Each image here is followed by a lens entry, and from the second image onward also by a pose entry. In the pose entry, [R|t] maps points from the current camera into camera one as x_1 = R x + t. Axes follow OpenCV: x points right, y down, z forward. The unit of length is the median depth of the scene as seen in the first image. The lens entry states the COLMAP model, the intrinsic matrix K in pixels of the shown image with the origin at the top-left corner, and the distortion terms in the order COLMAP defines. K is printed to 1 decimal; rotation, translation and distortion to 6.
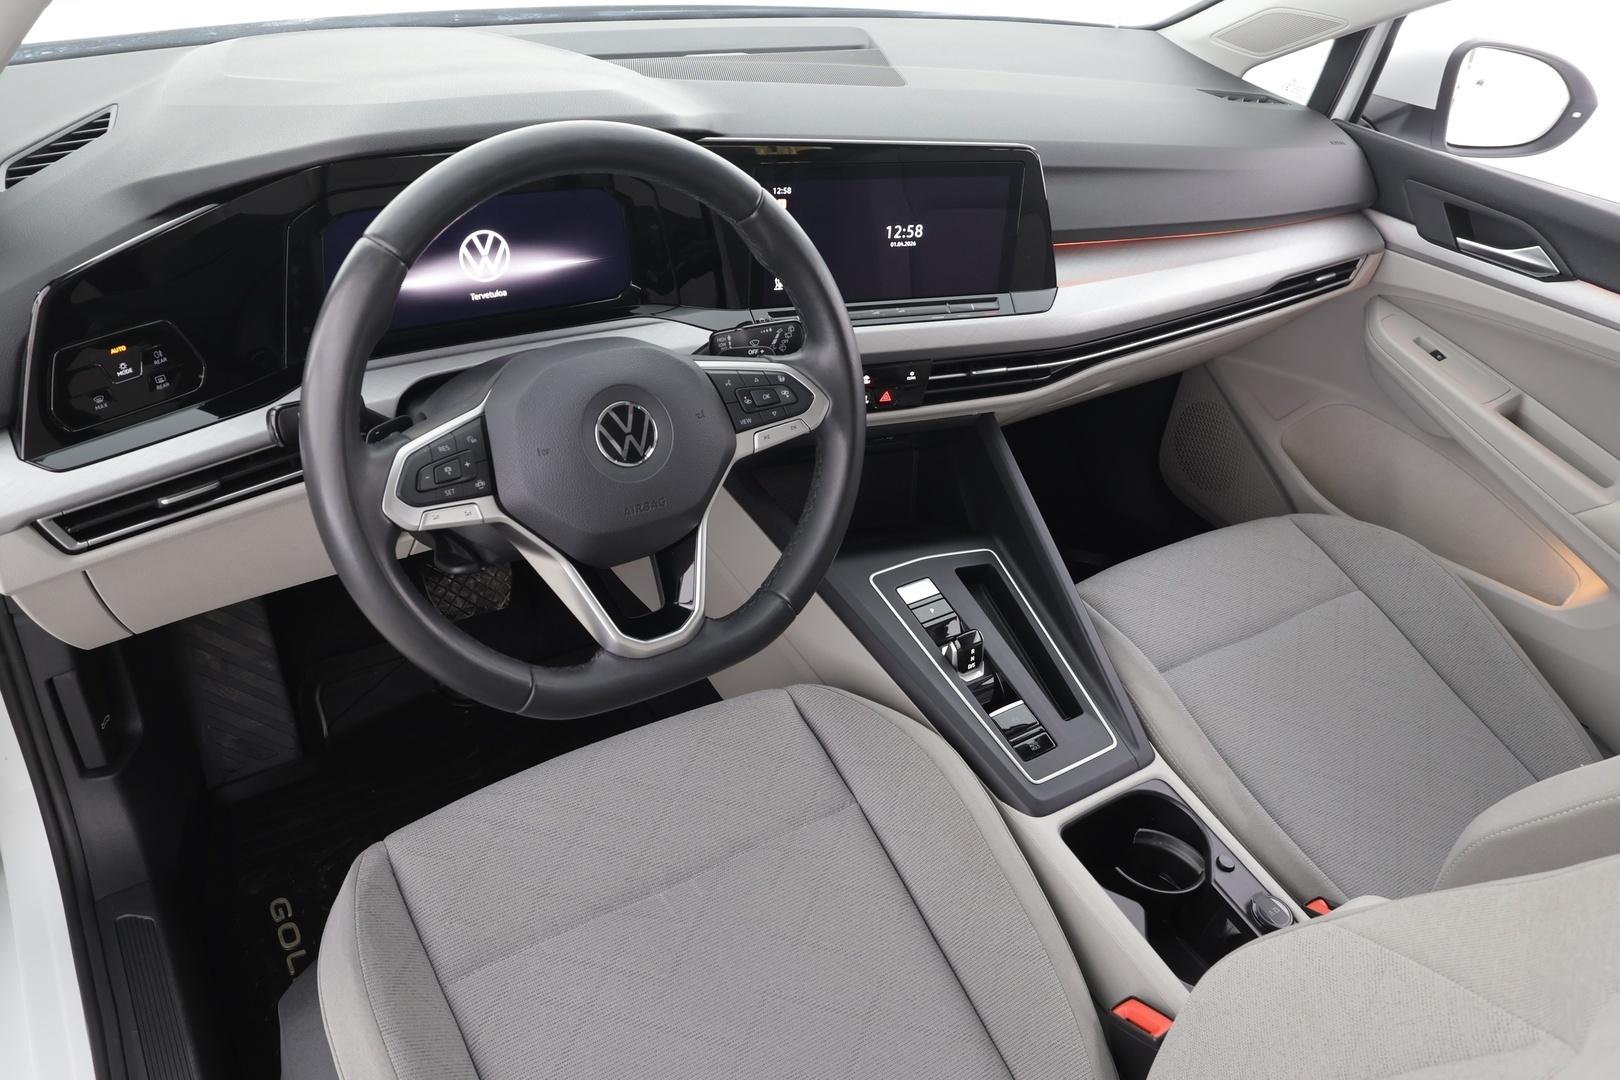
lens RADIAL K [[1177.2, 0, 810.0], [0, 1177.2, 540.0], [0, 0, 1]] dist [0.000917, 0.000058]
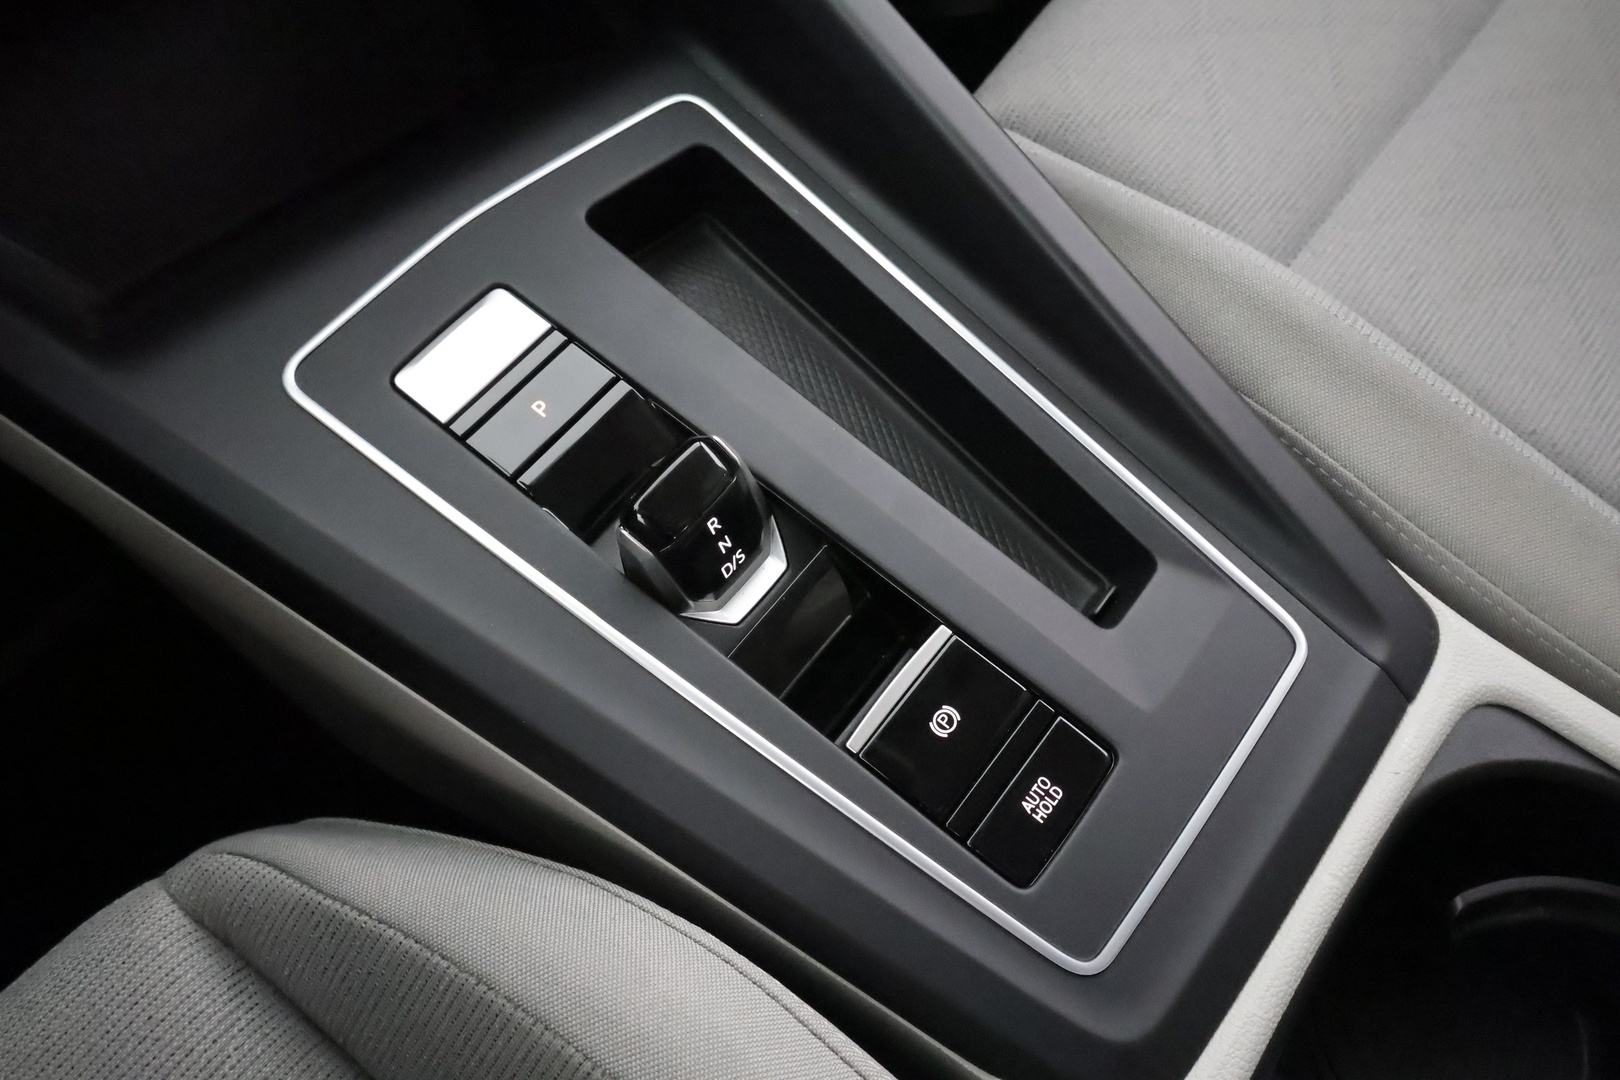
lens RADIAL K [[1122.7, 0, 810.0], [0, 1122.7, 540.0], [0, 0, 1]] dist [0.040462, -0.000170]
pose [[0.926949, -0.374470, -0.023174, 0.163463], [0.355588, 0.857149, 0.372630, 0.010445], [-0.119675, -0.353650, 0.927691, 0.760776]]
